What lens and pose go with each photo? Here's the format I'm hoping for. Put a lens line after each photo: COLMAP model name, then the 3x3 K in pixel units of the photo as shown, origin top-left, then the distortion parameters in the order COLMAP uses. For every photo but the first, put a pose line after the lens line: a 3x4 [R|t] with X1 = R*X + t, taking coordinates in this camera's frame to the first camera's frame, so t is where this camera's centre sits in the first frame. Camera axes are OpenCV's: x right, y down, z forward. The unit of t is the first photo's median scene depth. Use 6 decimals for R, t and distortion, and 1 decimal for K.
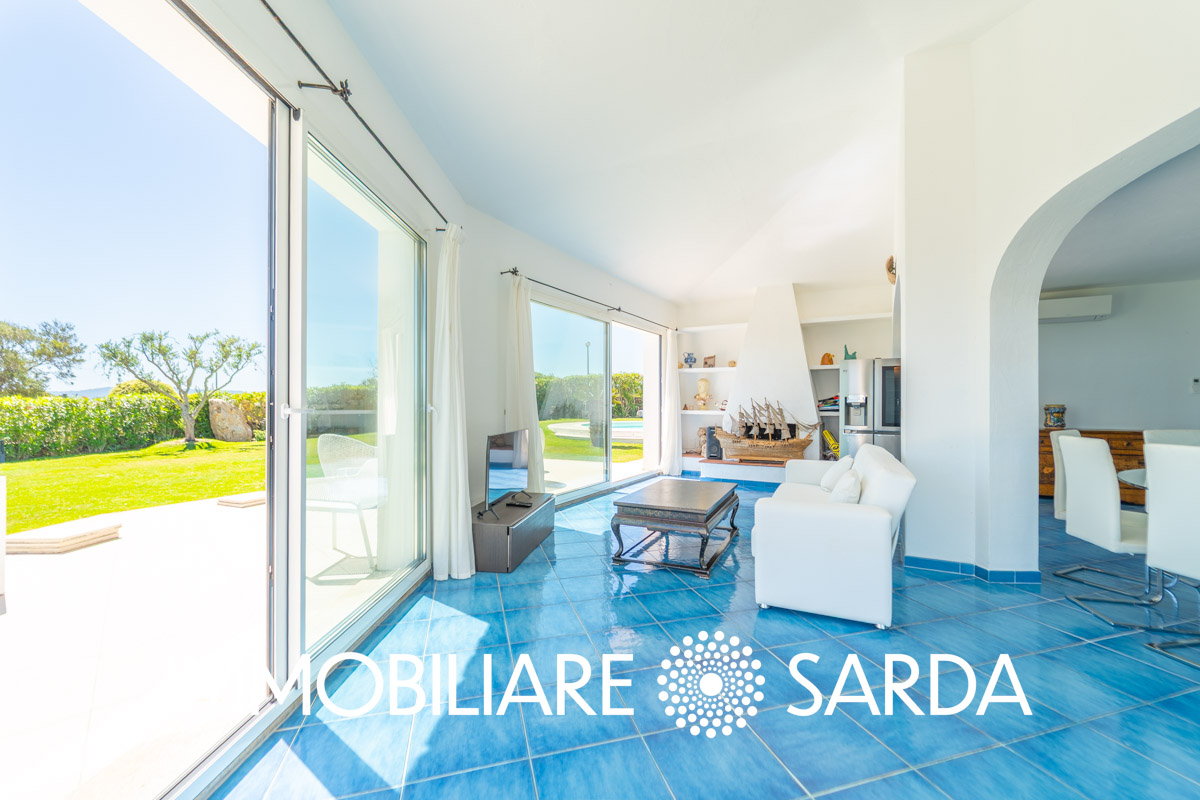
lens RADIAL K [[479.7, 0, 607.5], [0, 479.7, 403.7], [0, 0, 1]] dist [0.003492, -0.000755]
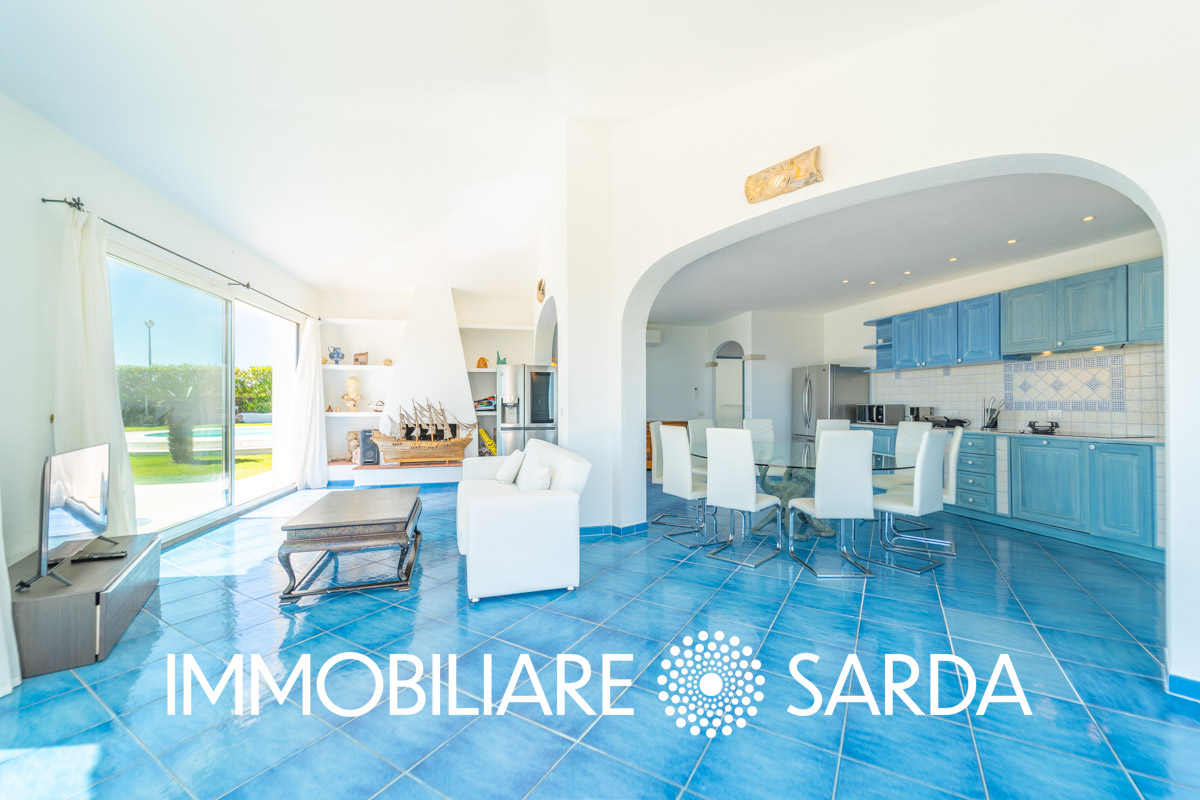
lens RADIAL K [[479.7, 0, 599.8], [0, 479.7, 402.0], [0, 0, 1]] dist [0.003492, -0.000755]
pose [[0.738925, -0.001051, 0.673787, -0.096949], [0.004458, 0.999985, -0.003328, 0.000046], [-0.673773, 0.005463, 0.738918, 0.030312]]
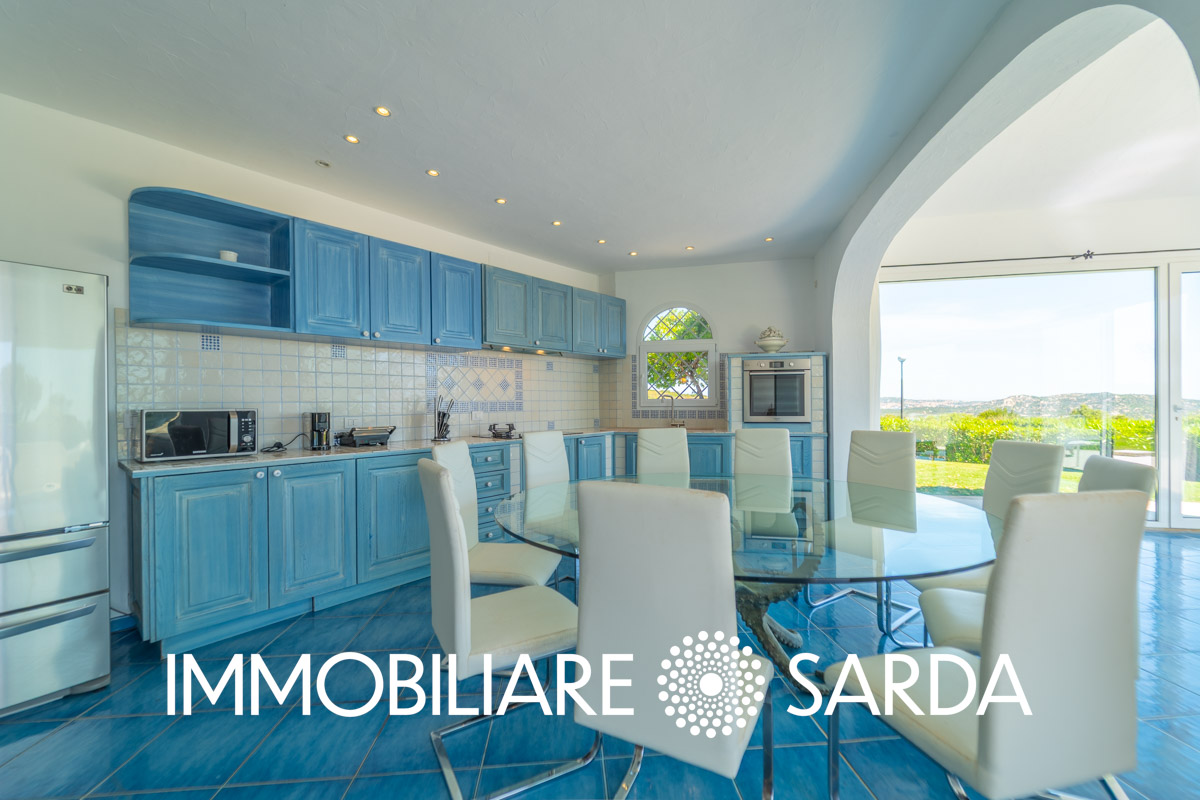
lens RADIAL K [[479.7, 0, 603.6], [0, 479.7, 403.5], [0, 0, 1]] dist [0.003492, -0.000755]
pose [[-0.981855, 0.005103, 0.189567, 0.712072], [0.006307, 0.999964, 0.005748, -0.000779], [-0.189531, 0.006839, -0.981851, 0.818854]]
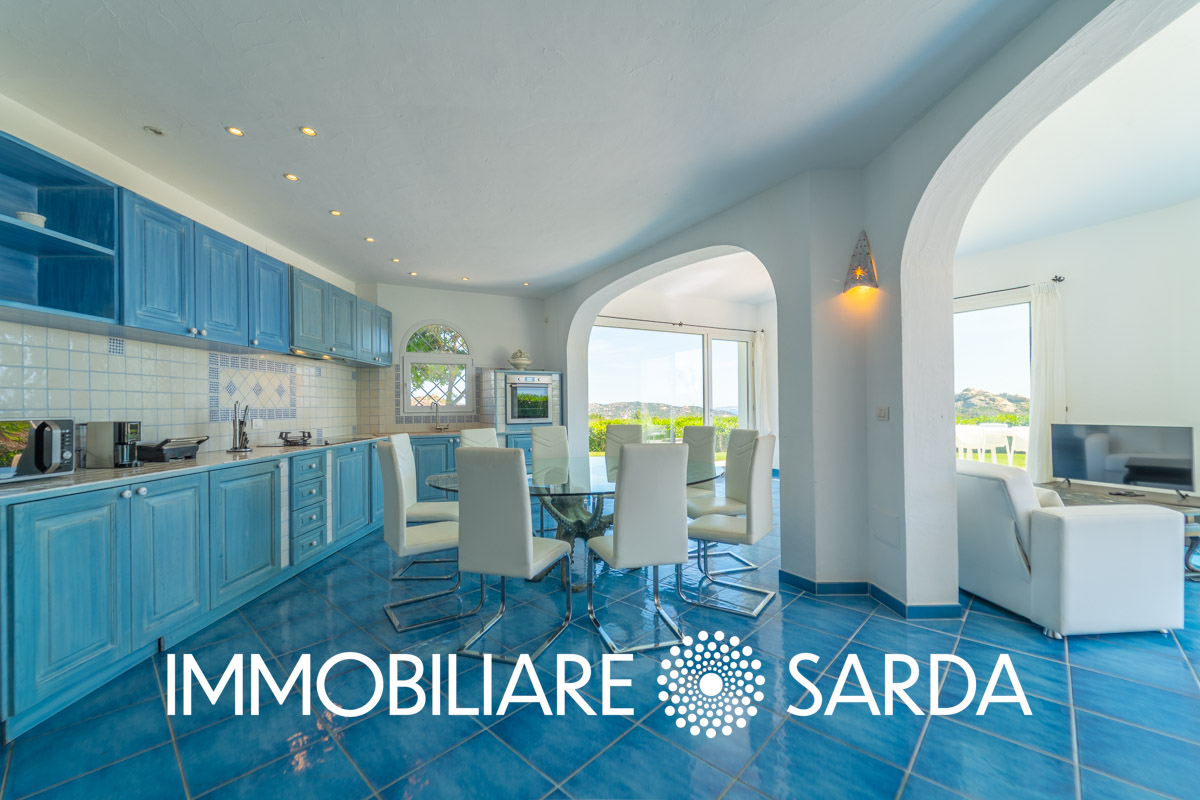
lens RADIAL K [[479.7, 0, 604.7], [0, 479.7, 403.0], [0, 0, 1]] dist [0.003492, -0.000755]
pose [[-0.853402, 0.005703, -0.521222, 0.984366], [0.010054, 0.999934, -0.005521, 0.000186], [0.521156, -0.009953, -0.853403, 0.960893]]
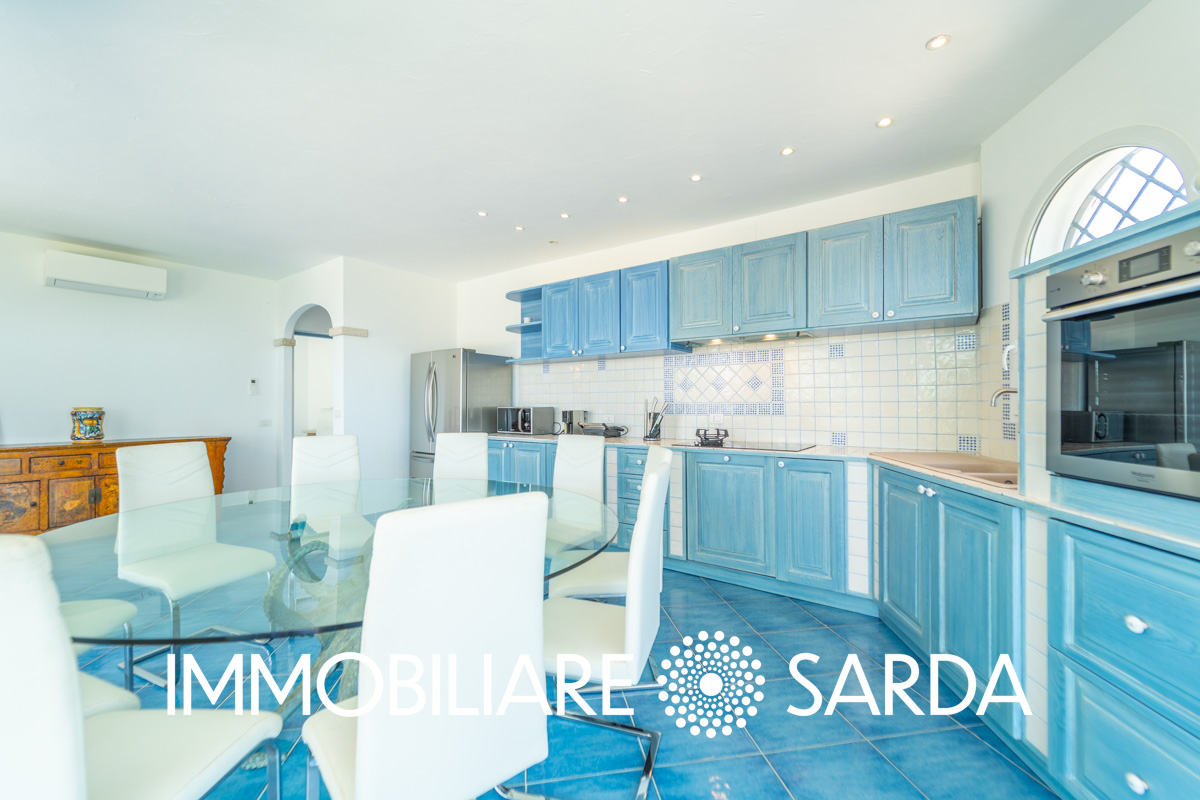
lens RADIAL K [[479.7, 0, 602.3], [0, 479.7, 404.1], [0, 0, 1]] dist [0.003492, -0.000755]
pose [[0.117984, -0.000442, 0.993015, 0.354671], [0.003739, 0.999993, 0.000001, -0.000015], [-0.993008, 0.003713, 0.117985, 0.195618]]
